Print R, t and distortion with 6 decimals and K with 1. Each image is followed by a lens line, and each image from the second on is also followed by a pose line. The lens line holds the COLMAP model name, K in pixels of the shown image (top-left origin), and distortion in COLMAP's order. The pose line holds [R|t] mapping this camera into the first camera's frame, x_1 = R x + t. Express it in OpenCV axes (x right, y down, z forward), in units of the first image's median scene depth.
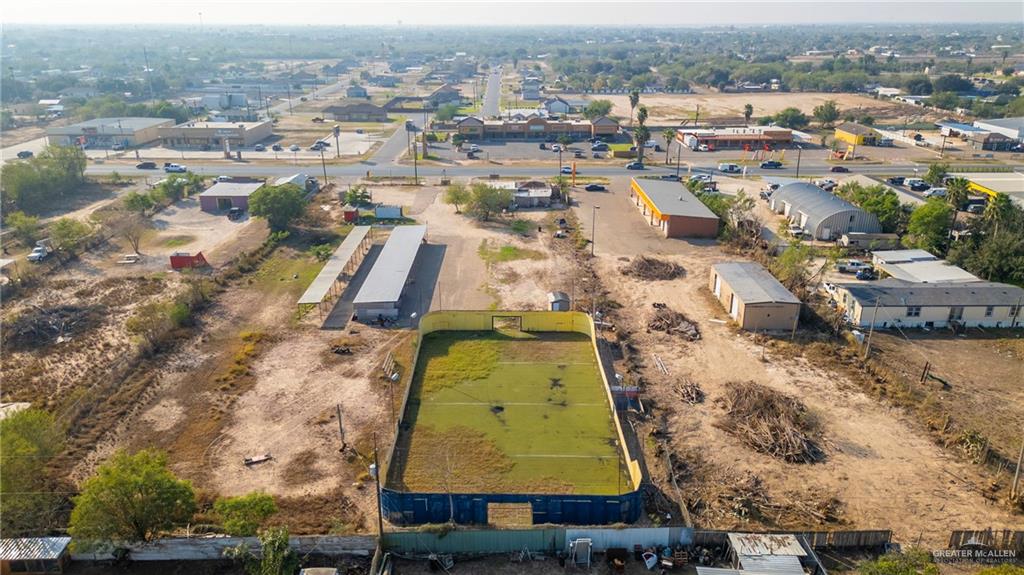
lens RADIAL K [[714.5, 0, 514.6], [0, 714.5, 291.7], [0, 0, 1]] dist [0.084467, -0.089372]
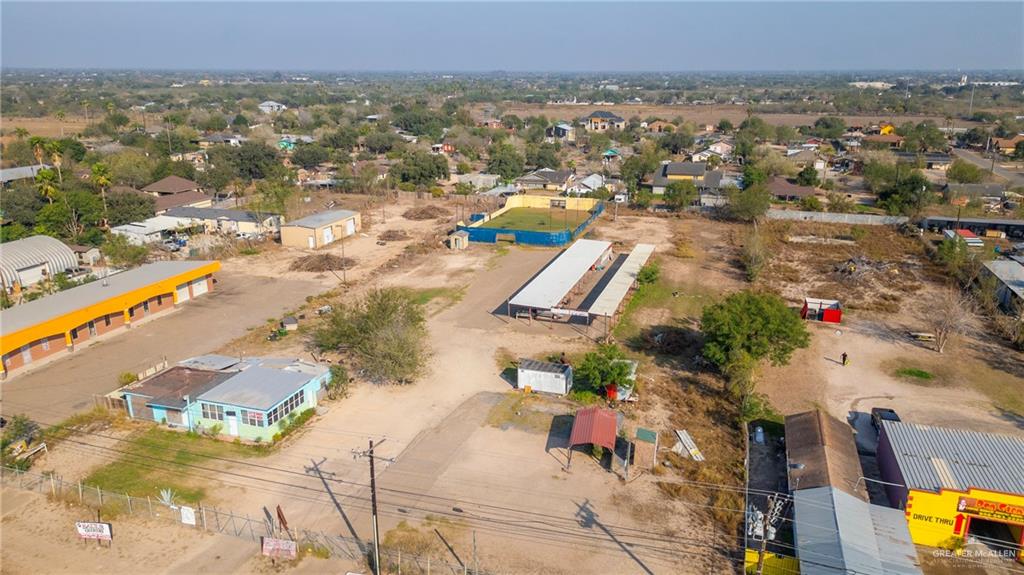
lens RADIAL K [[714.5, 0, 514.6], [0, 714.5, 291.7], [0, 0, 1]] dist [0.084467, -0.089372]
pose [[-0.946374, -0.095498, 0.308636, -0.439318], [0.112790, 0.797542, 0.592625, -0.658417], [-0.302745, 0.595656, -0.744002, 1.953148]]
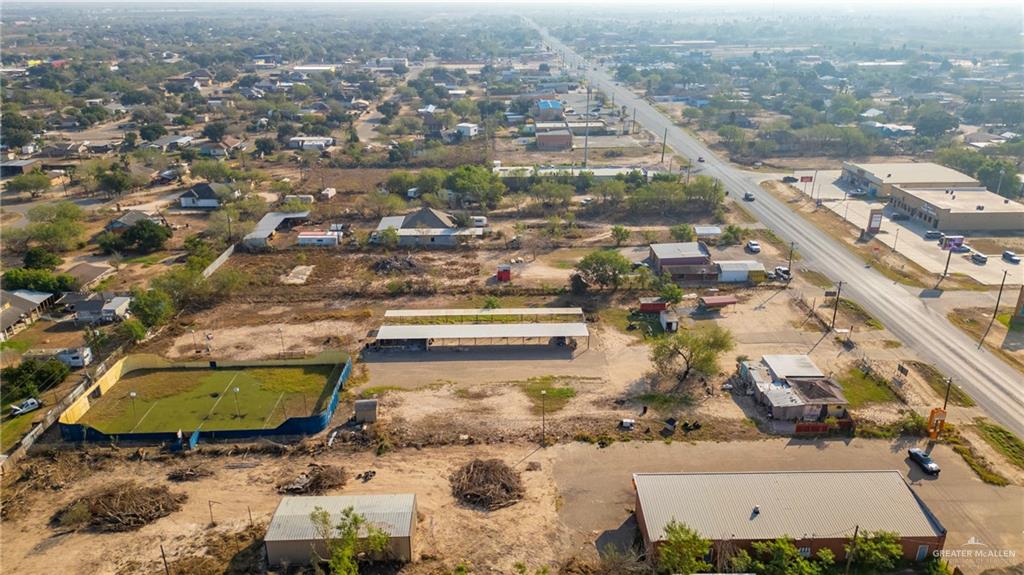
lens RADIAL K [[714.5, 0, 514.6], [0, 714.5, 291.7], [0, 0, 1]] dist [0.084467, -0.089372]
pose [[0.014063, 0.379980, -0.924888, 0.993890], [-0.346730, 0.869440, 0.351927, -0.594125], [0.937860, 0.315737, 0.143978, 0.968144]]
